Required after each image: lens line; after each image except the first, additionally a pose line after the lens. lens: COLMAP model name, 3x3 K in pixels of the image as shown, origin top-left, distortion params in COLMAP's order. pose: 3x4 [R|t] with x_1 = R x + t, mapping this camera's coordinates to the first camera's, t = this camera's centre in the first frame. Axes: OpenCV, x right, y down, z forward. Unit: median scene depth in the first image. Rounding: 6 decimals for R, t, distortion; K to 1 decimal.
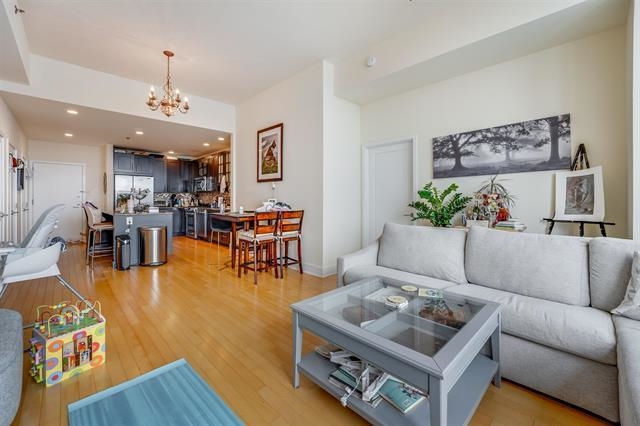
lens RADIAL K [[264.1, 0, 319.5], [0, 264.1, 199.4], [0, 0, 1]] dist [-0.004543, -0.000447]
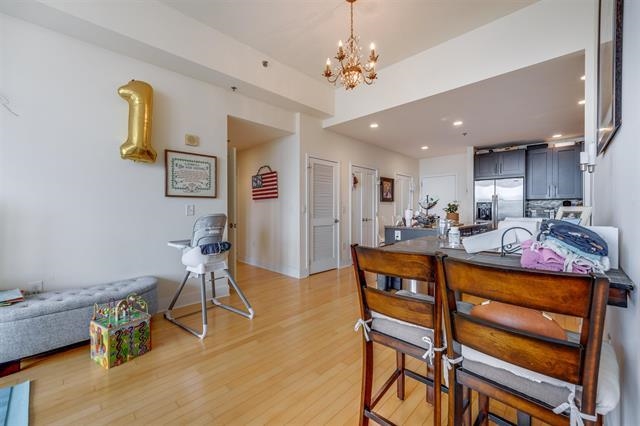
lens RADIAL K [[257.1, 0, 320.0], [0, 257.1, 213.0], [0, 0, 1]] dist [-0.014163, -0.000065]
pose [[0.023532, 0.015568, -0.999602, 0.076975], [-0.000867, 0.999879, 0.015552, -0.000461], [0.999723, 0.000501, 0.023543, 0.735531]]
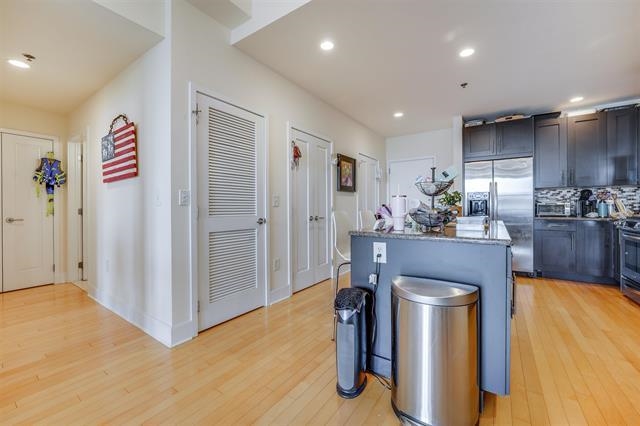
lens RADIAL K [[259.9, 0, 323.0], [0, 259.9, 206.6], [0, 0, 1]] dist [-0.002018, -0.000135]
pose [[0.207232, -0.005214, -0.978278, -0.378973], [0.002162, 0.999986, -0.004871, 0.019090], [0.978290, -0.001106, 0.207240, 0.844769]]
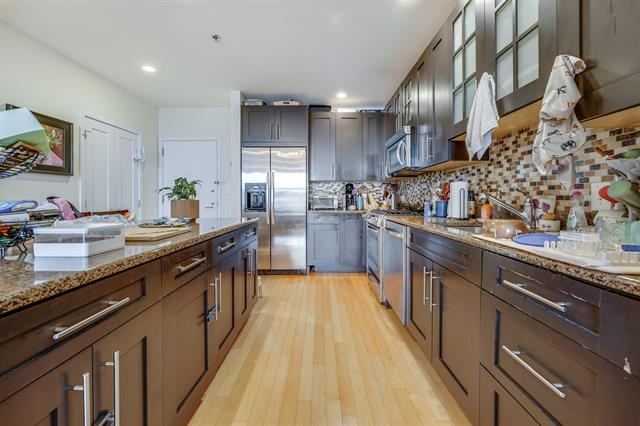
lens RADIAL K [[264.1, 0, 319.5], [0, 264.1, 199.4], [0, 0, 1]] dist [-0.004543, -0.000447]
pose [[0.716246, 0.000098, -0.697848, -0.465334], [0.000676, 0.999999, 0.000835, 0.014852], [0.697847, -0.001070, 0.716246, 1.134617]]
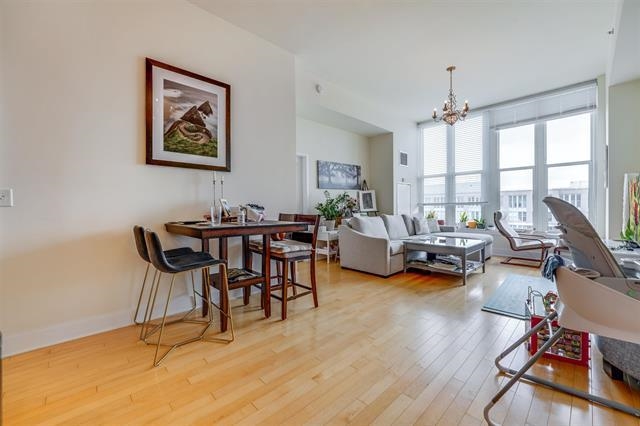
lens RADIAL K [[261.1, 0, 320.0], [0, 261.1, 208.2], [0, 0, 1]] dist [-0.002022, -0.000022]
pose [[0.012580, -0.005701, 0.999905, -0.796655], [0.010613, 0.999928, 0.005567, 0.018677], [-0.999865, 0.010542, 0.012640, 0.769523]]
